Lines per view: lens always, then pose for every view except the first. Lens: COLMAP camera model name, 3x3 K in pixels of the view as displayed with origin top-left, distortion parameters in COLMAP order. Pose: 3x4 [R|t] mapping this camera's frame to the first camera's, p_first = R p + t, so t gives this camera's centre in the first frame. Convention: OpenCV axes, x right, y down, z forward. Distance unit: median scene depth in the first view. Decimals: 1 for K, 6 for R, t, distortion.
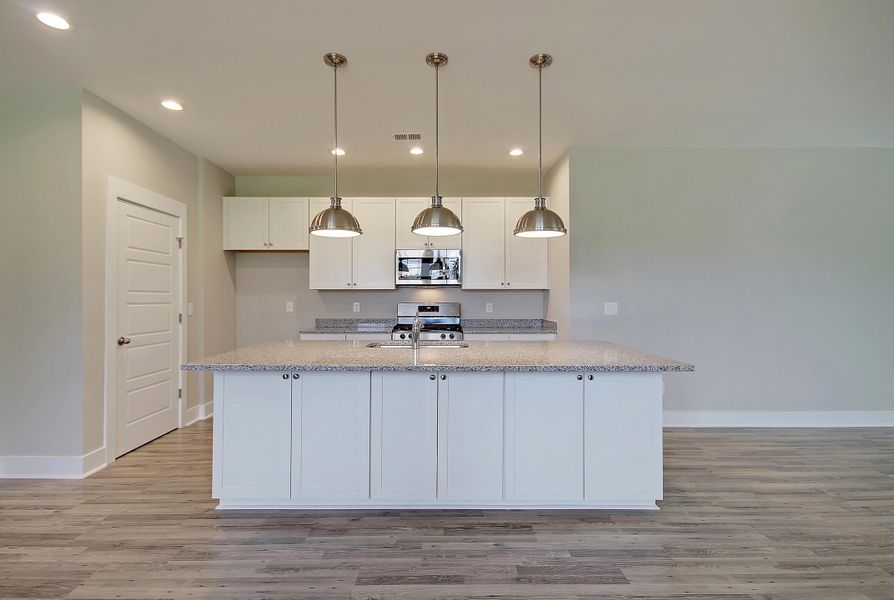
lens RADIAL K [[412.7, 0, 457.9], [0, 412.7, 293.2], [0, 0, 1]] dist [0.001254, 0.000273]
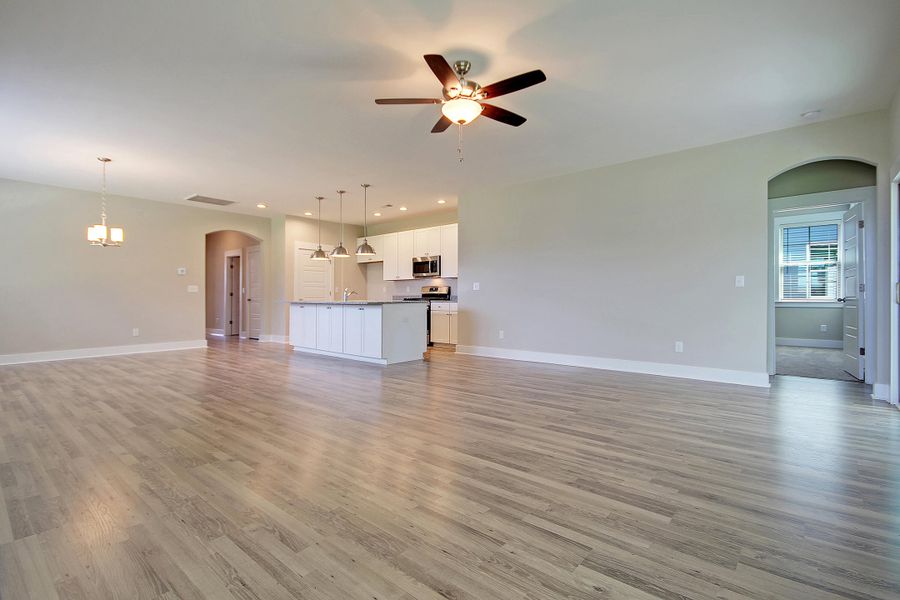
lens RADIAL K [[422.6, 0, 447.6], [0, 422.6, 297.2], [0, 0, 1]] dist [0.000471, 0.000021]
pose [[0.752245, 0.001359, -0.658882, 1.242095], [0.003332, 0.999977, 0.005866, 0.062454], [0.658875, -0.006608, 0.752223, -0.348614]]
